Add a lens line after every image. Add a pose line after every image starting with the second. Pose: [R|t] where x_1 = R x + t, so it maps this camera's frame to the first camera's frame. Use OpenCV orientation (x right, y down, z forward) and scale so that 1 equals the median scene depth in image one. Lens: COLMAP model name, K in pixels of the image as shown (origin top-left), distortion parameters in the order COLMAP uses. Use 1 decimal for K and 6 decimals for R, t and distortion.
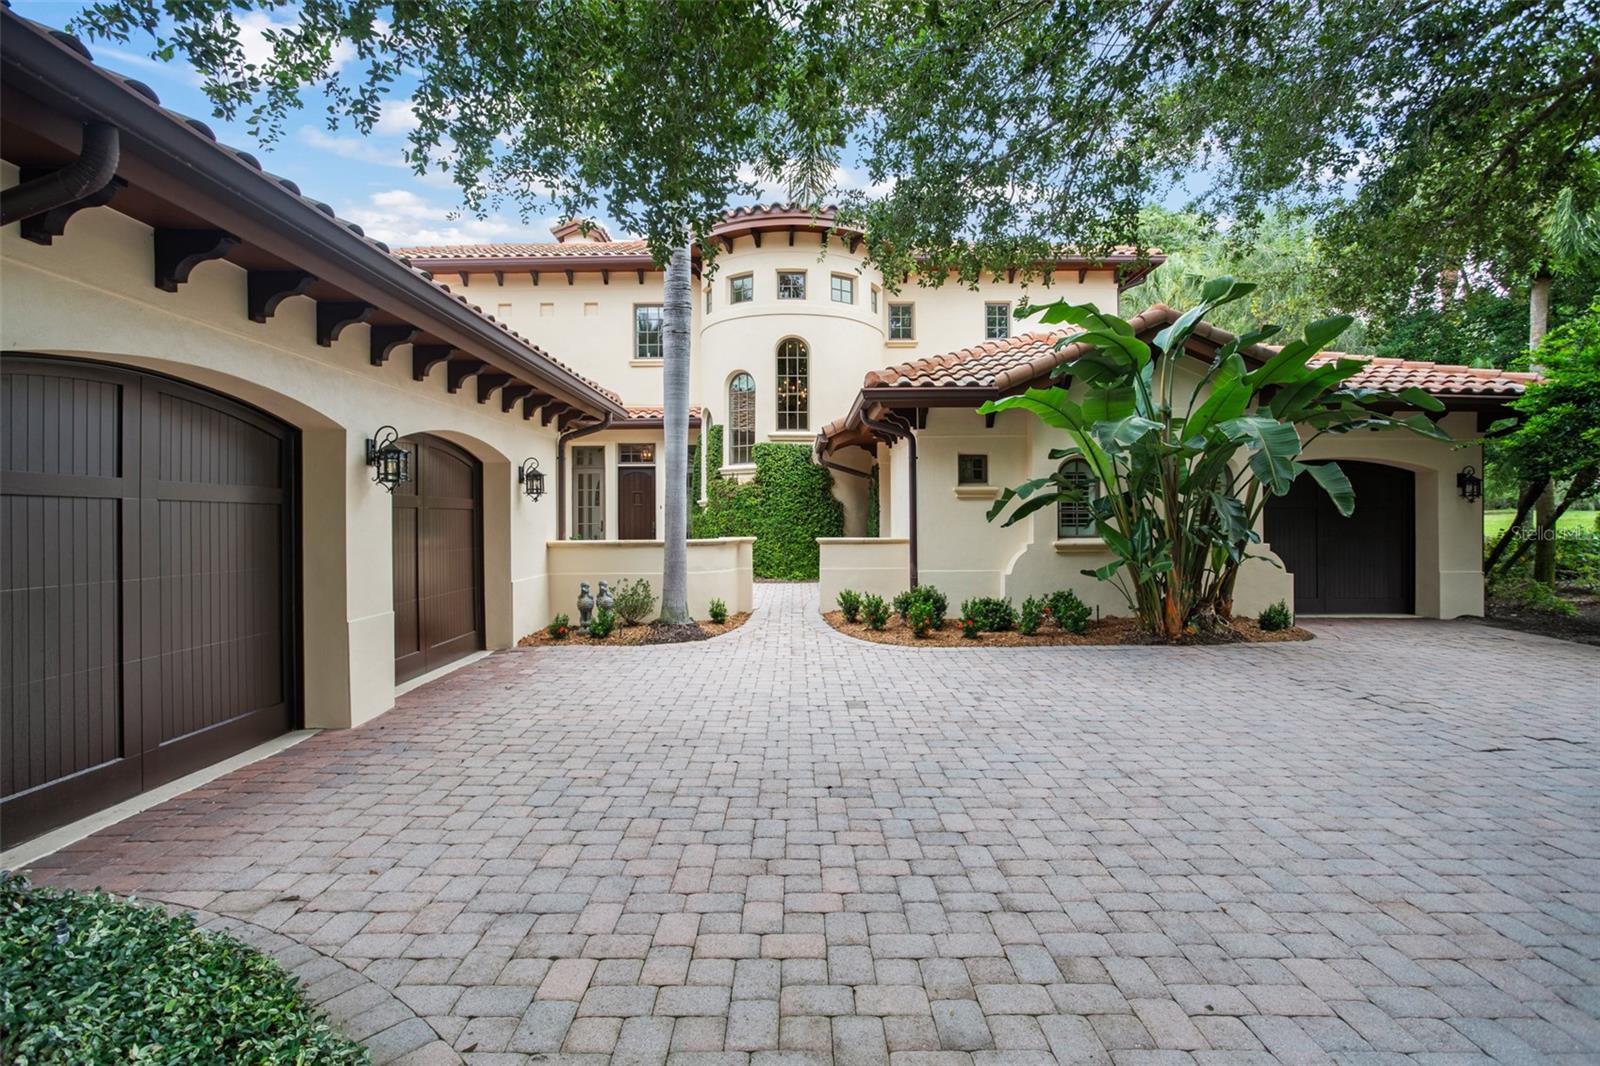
lens RADIAL K [[774.6, 0, 793.5], [0, 774.6, 519.8], [0, 0, 1]] dist [-0.033981, 0.017996]
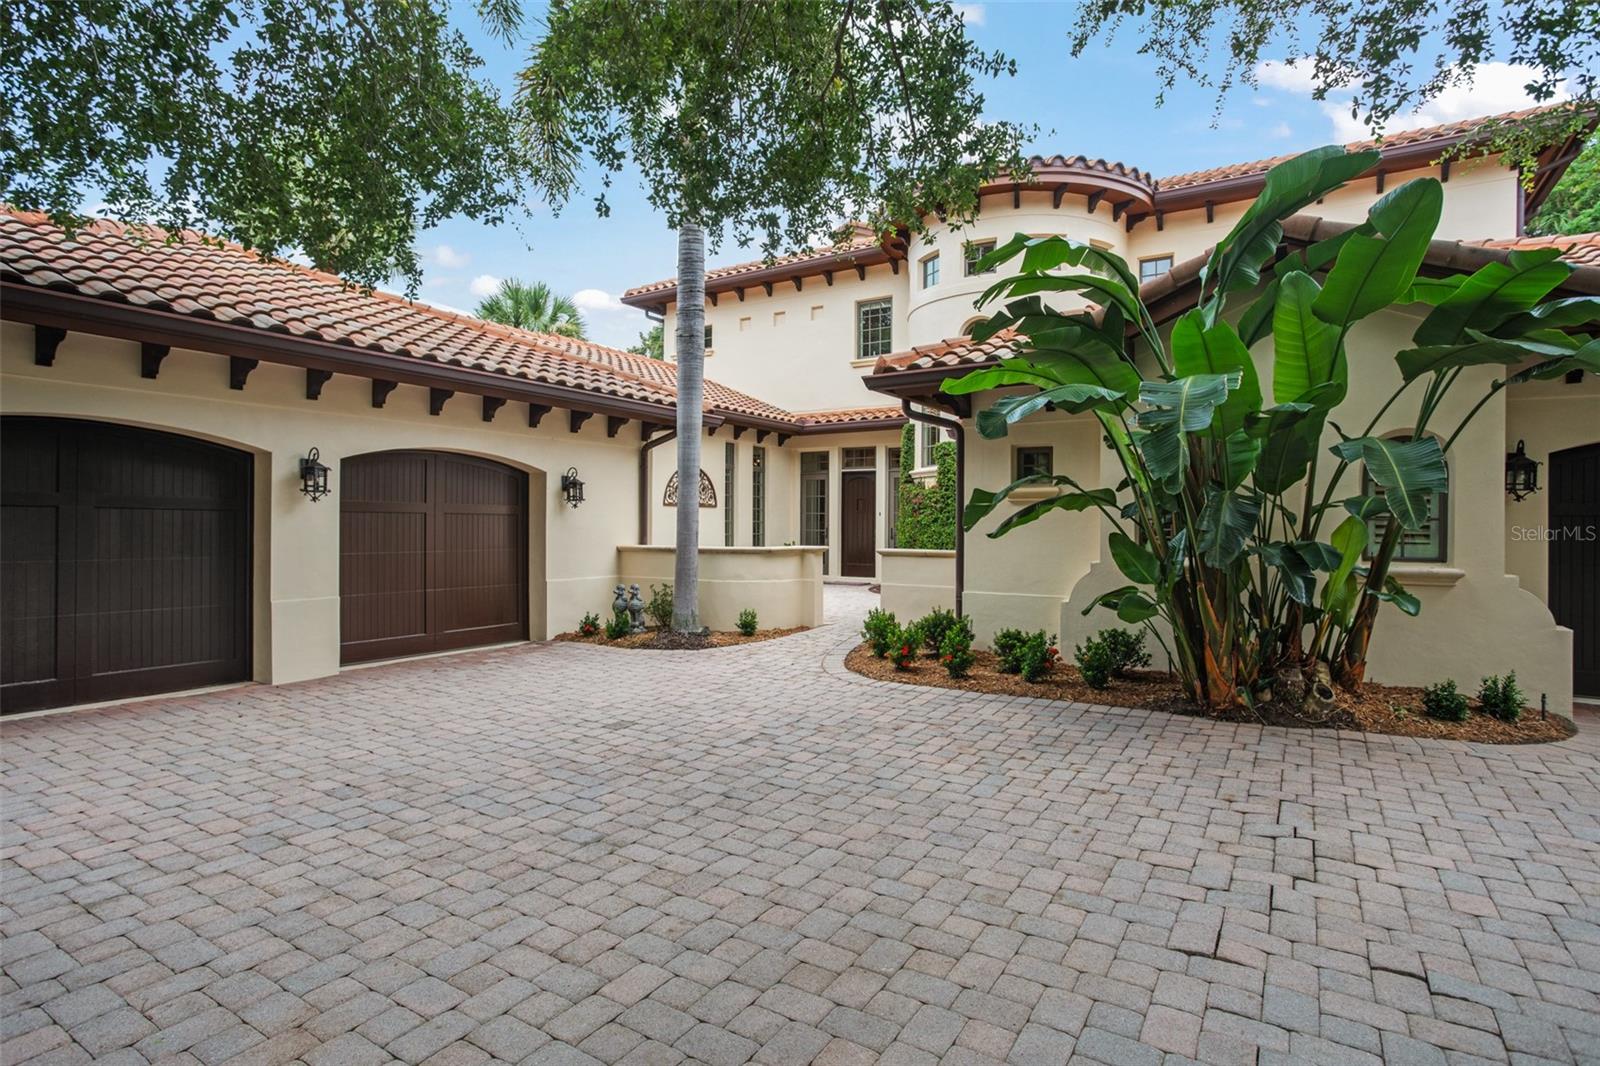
lens RADIAL K [[824.2, 0, 790.3], [0, 824.2, 530.7], [0, 0, 1]] dist [-0.026406, 0.016398]
pose [[0.846279, 0.011592, -0.532615, 0.487340], [-0.009537, 0.999933, 0.006610, -0.002653], [0.532655, -0.000514, 0.846332, 0.170859]]
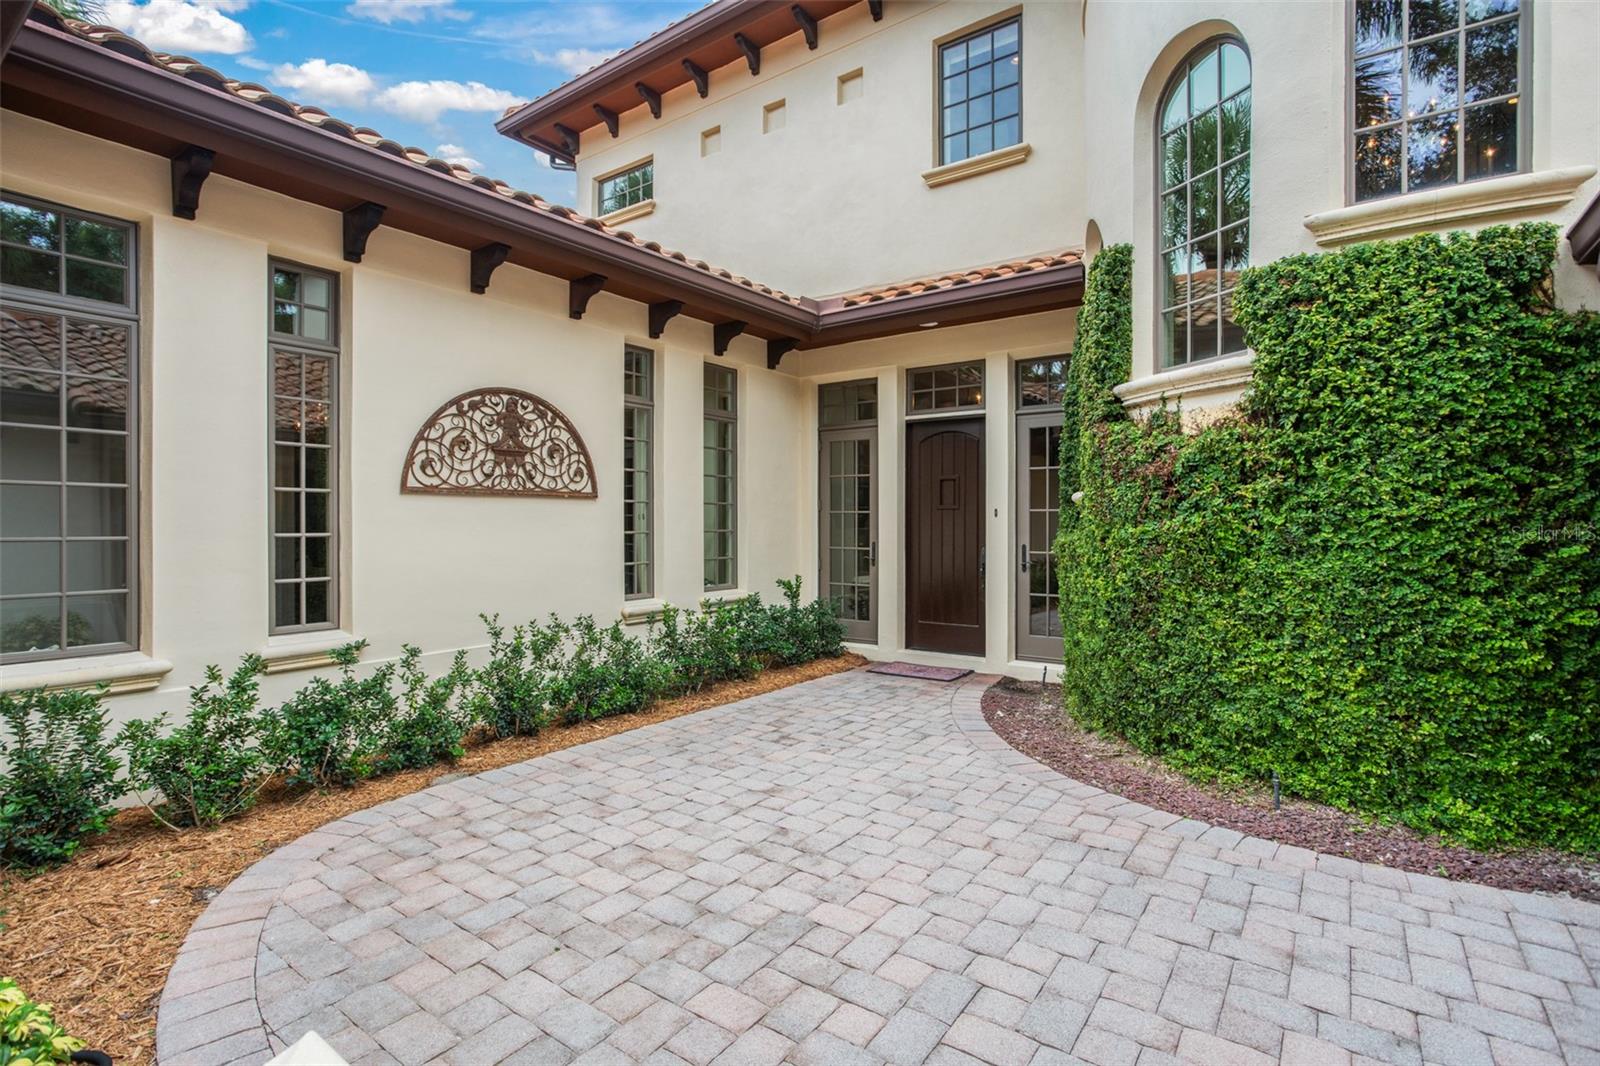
lens RADIAL K [[774.6, 0, 793.5], [0, 774.6, 519.8], [0, 0, 1]] dist [-0.033981, 0.017996]
pose [[0.811588, 0.003330, -0.584221, -0.036067], [-0.004511, 0.999990, -0.000566, -0.020791], [0.584213, 0.003095, 0.811594, 1.095853]]
